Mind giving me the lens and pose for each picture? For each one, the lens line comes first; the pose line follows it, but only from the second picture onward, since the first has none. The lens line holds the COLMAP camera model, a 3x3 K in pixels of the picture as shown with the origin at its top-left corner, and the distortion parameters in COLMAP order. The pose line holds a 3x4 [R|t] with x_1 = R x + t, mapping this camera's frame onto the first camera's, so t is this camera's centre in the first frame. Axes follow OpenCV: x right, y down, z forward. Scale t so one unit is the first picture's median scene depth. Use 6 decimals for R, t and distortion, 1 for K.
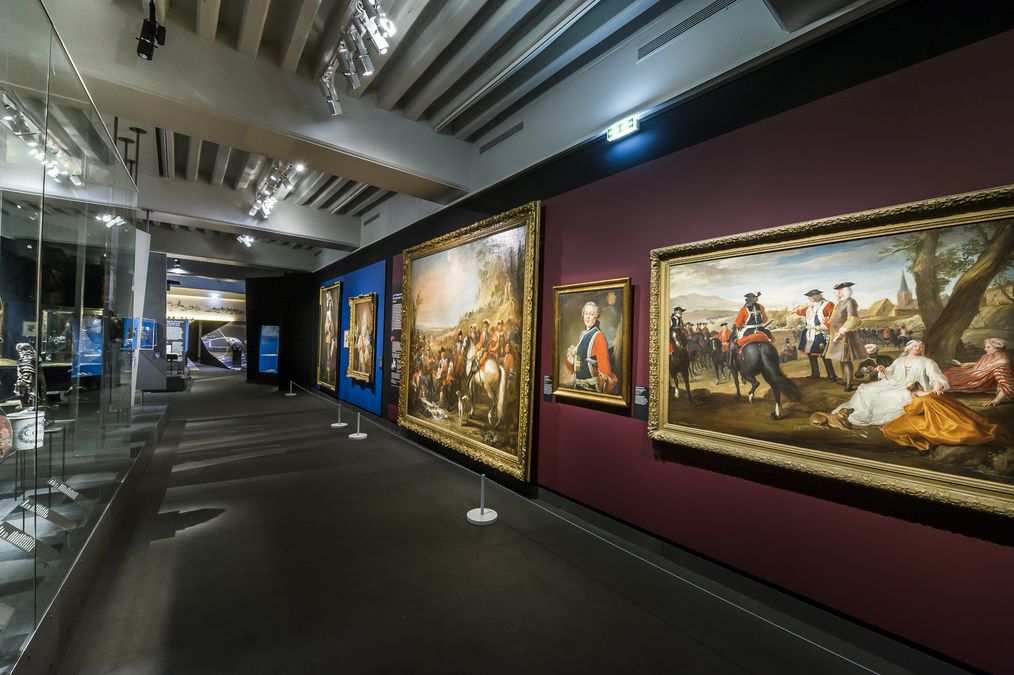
lens RADIAL K [[408.5, 0, 505.4], [0, 408.5, 340.6], [0, 0, 1]] dist [-0.014982, -0.000706]
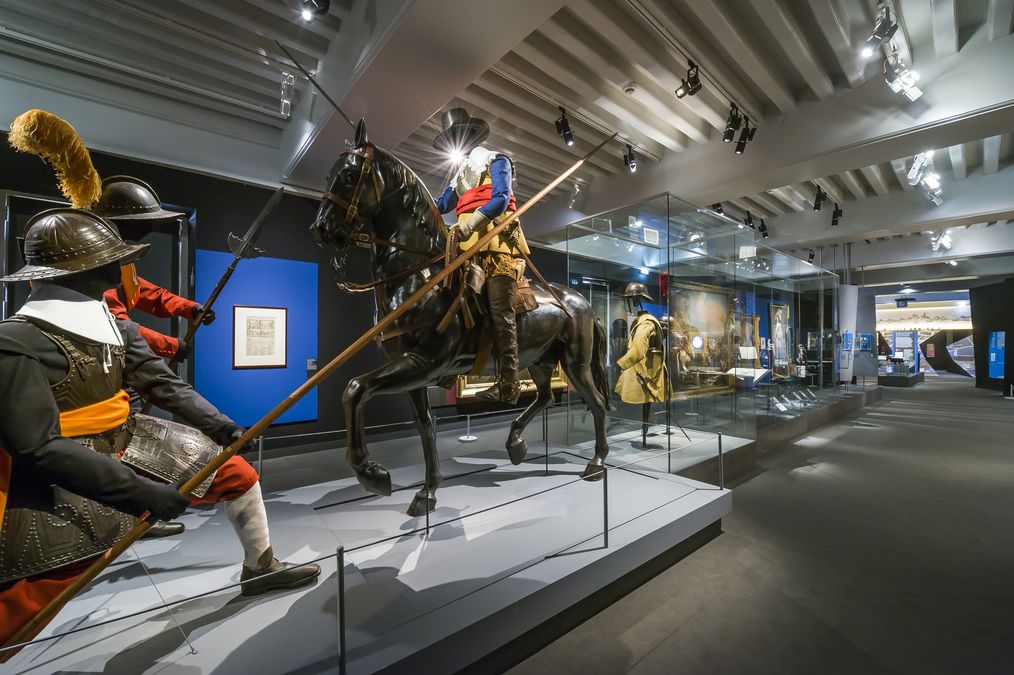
lens RADIAL K [[408.5, 0, 506.3], [0, 408.5, 340.4], [0, 0, 1]] dist [-0.014982, -0.000706]
pose [[0.040198, -0.028884, -0.998774, 0.281444], [-0.002220, 0.999577, -0.028996, 0.011794], [0.999189, 0.003383, 0.040117, -0.205406]]
